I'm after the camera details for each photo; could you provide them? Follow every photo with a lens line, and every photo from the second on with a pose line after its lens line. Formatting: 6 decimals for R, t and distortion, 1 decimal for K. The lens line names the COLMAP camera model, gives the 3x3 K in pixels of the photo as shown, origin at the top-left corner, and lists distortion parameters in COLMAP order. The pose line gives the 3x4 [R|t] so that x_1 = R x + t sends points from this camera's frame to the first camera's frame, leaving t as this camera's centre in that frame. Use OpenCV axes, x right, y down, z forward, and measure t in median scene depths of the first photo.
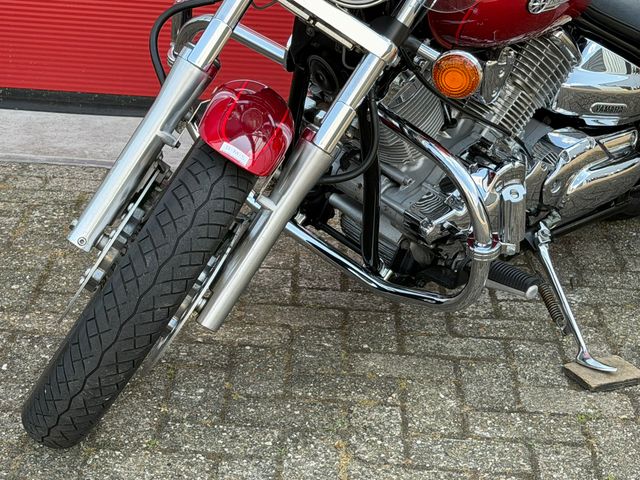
lens RADIAL K [[1477.5, 0, 319.0], [0, 1477.5, 254.8], [0, 0, 1]] dist [0.133858, 0.185160]
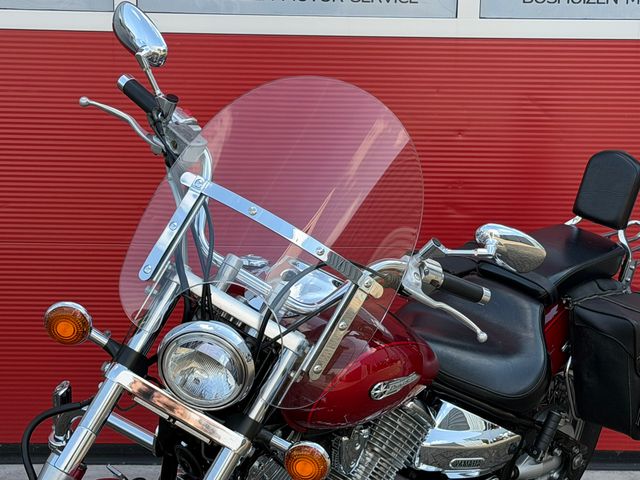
lens RADIAL K [[1477.5, 0, 319.0], [0, 1477.5, 254.8], [0, 0, 1]] dist [0.133858, 0.185160]
pose [[0.998311, -0.044356, 0.037525, 0.058282], [0.050124, 0.984133, -0.170207, -0.074315], [-0.029380, 0.171800, 0.984694, -0.082502]]
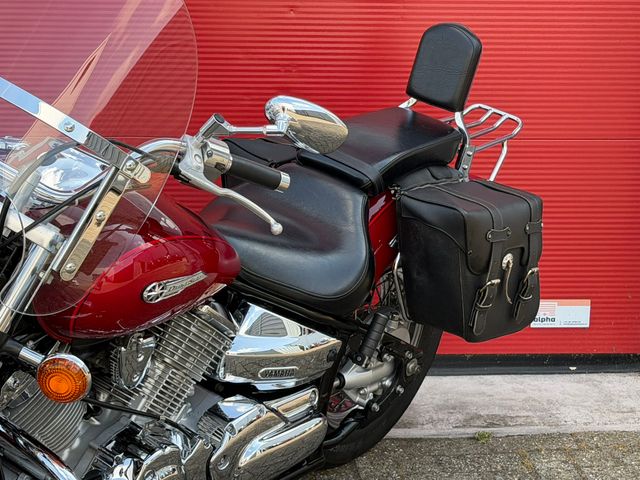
lens RADIAL K [[1465.3, 0, 319.0], [0, 1465.3, 258.3], [0, 0, 1]] dist [0.132578, 0.150677]
pose [[0.993461, -0.062444, 0.095586, 0.144560], [0.072382, 0.991907, -0.104310, -0.076040], [-0.088299, 0.110547, 0.989941, 0.059304]]
